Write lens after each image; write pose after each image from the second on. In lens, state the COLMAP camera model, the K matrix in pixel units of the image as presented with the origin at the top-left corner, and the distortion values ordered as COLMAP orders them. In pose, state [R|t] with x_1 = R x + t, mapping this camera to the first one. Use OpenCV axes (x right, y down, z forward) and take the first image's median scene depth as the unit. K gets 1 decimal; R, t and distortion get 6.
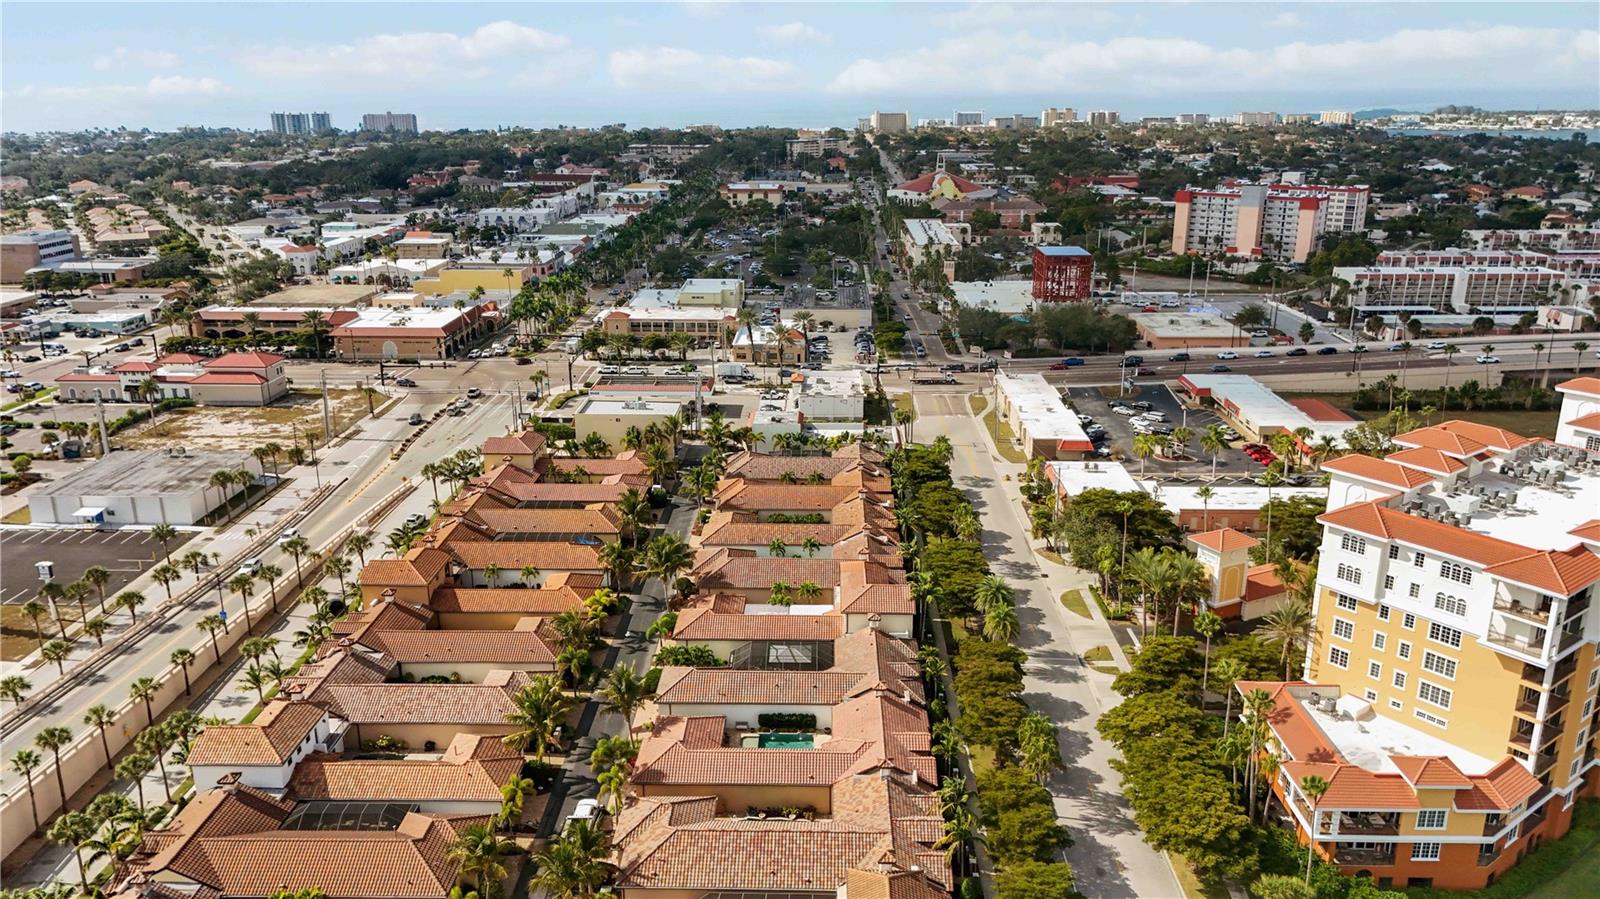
lens RADIAL K [[1169.5, 0, 800.0], [0, 1169.5, 449.5], [0, 0, 1]] dist [0.062526, -0.055793]
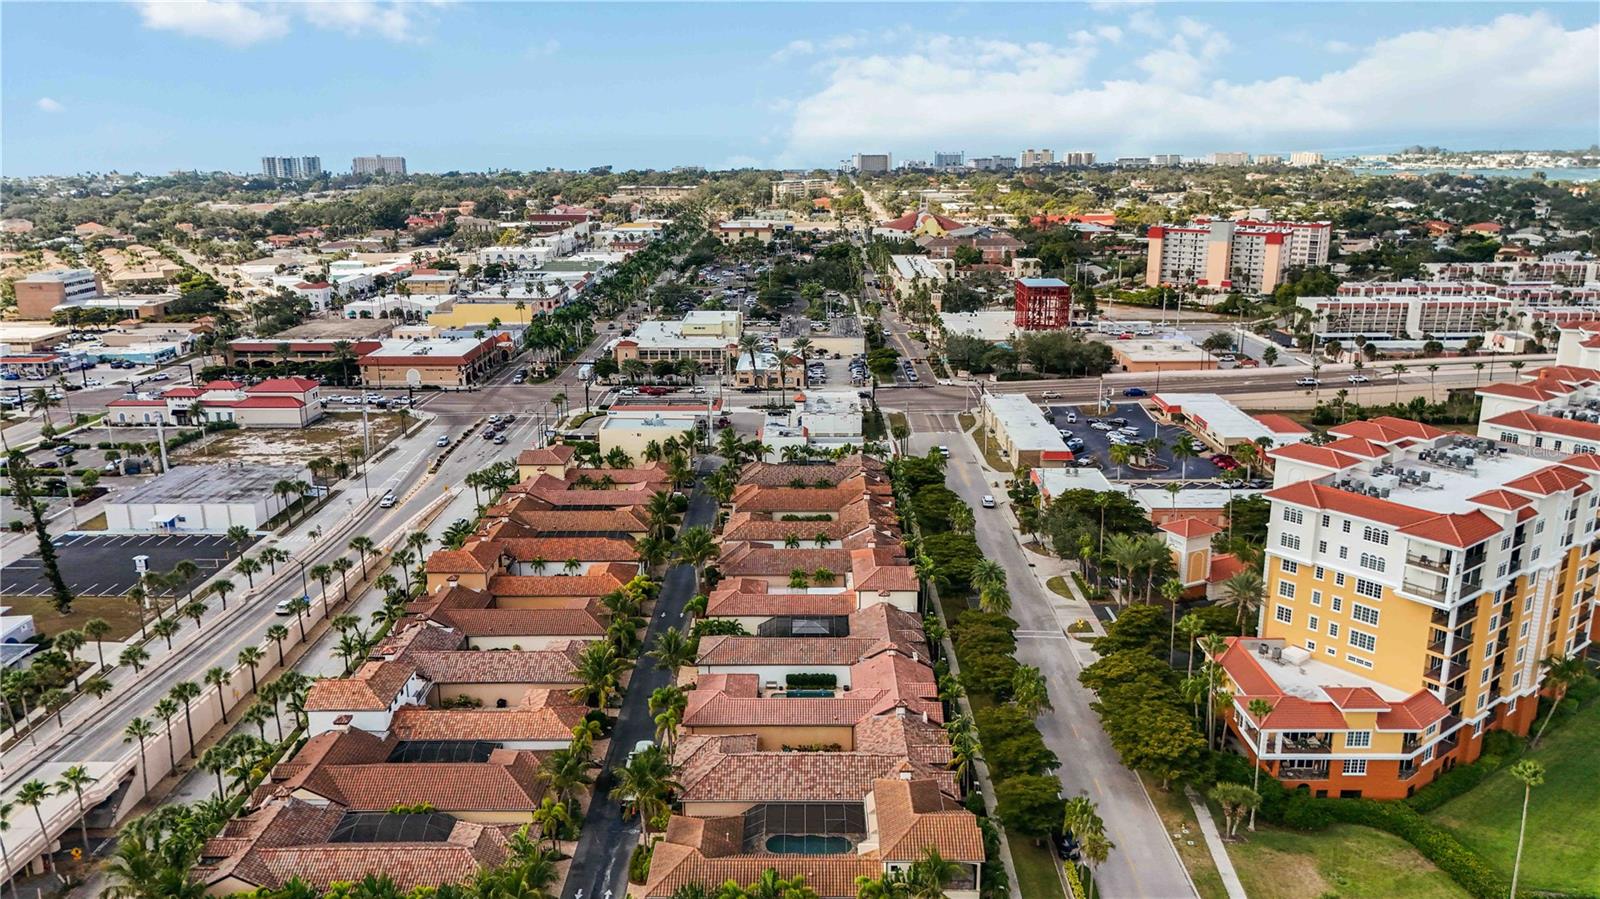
lens RADIAL K [[1169.5, 0, 800.0], [0, 1169.5, 449.5], [0, 0, 1]] dist [0.062526, -0.055793]
pose [[0.999865, -0.007123, 0.014780, -0.014044], [0.007605, 0.999433, -0.032814, 0.016363], [-0.014538, 0.032922, 0.999352, -0.058608]]
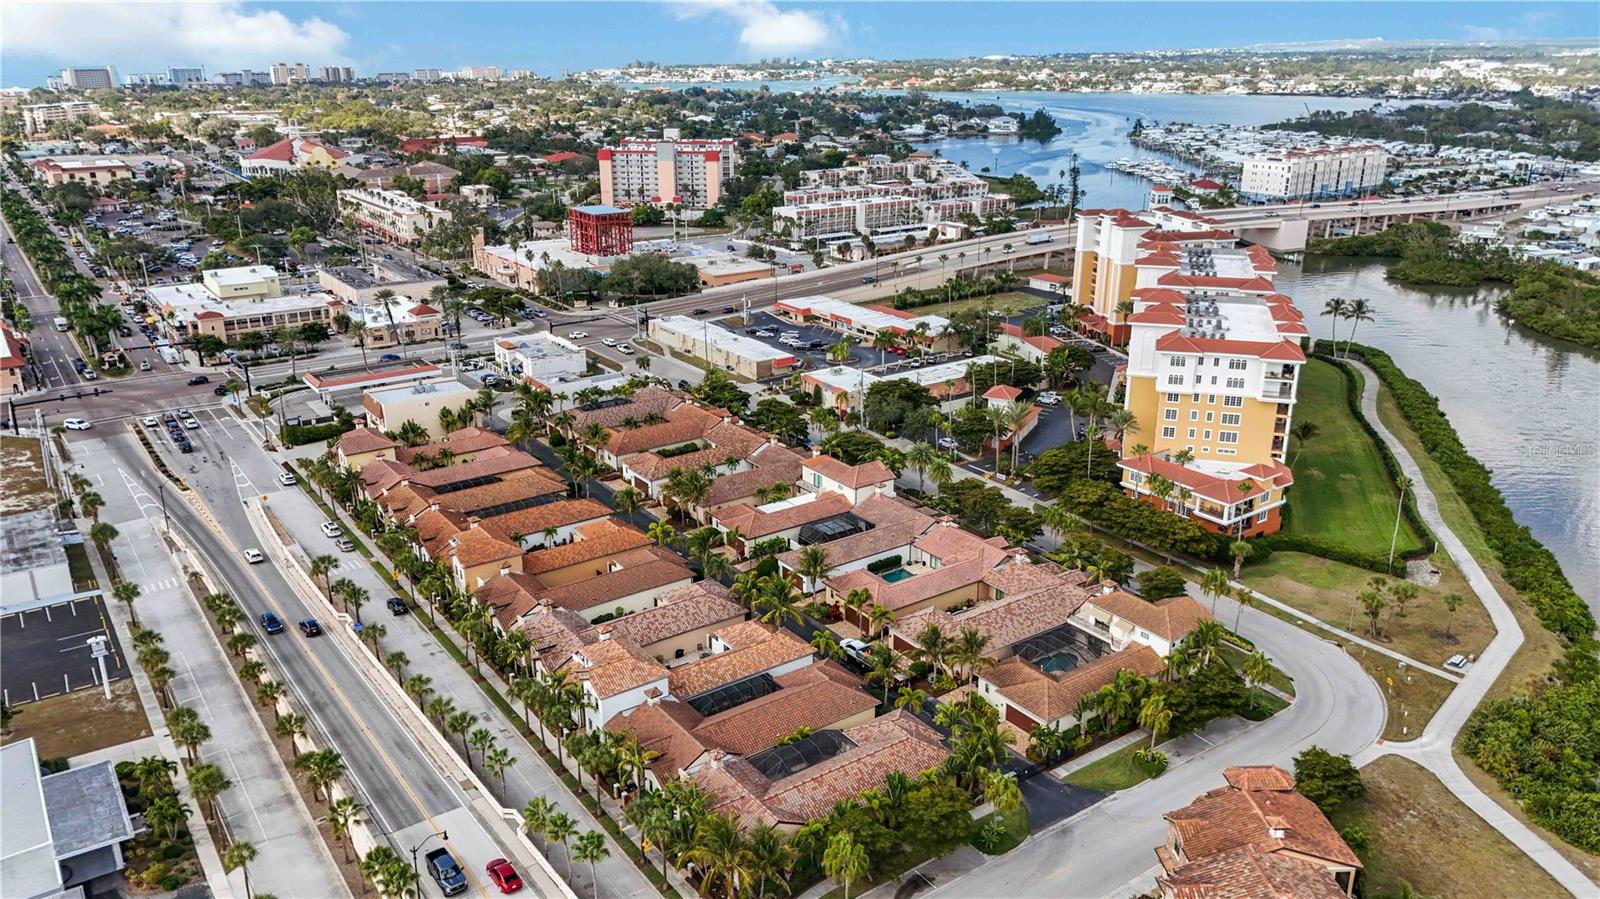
lens RADIAL K [[1169.5, 0, 800.0], [0, 1169.5, 449.5], [0, 0, 1]] dist [0.062526, -0.055793]
pose [[0.798726, -0.196003, 0.568876, -0.315922], [0.174654, 0.980273, 0.092526, -0.015604], [-0.575789, 0.025454, 0.817202, -0.019775]]
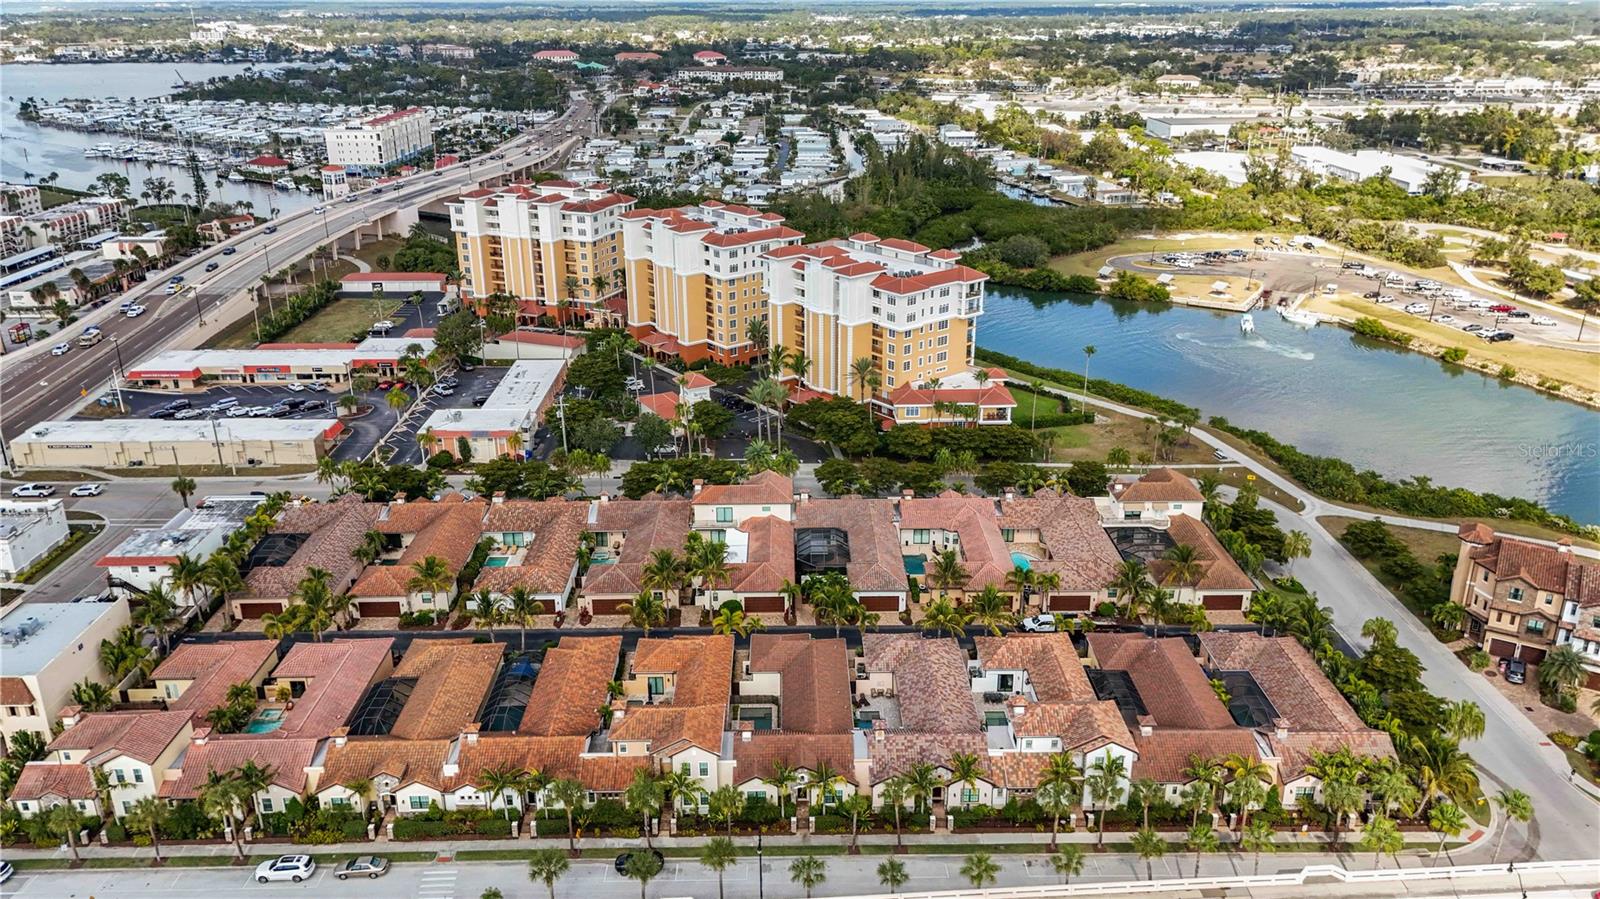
lens RADIAL K [[1169.5, 0, 800.0], [0, 1169.5, 449.5], [0, 0, 1]] dist [0.062526, -0.055793]
pose [[-0.049316, -0.353816, 0.934014, -0.446736], [0.295379, 0.888155, 0.352040, -0.138980], [-0.954106, 0.293249, 0.060710, 0.376857]]
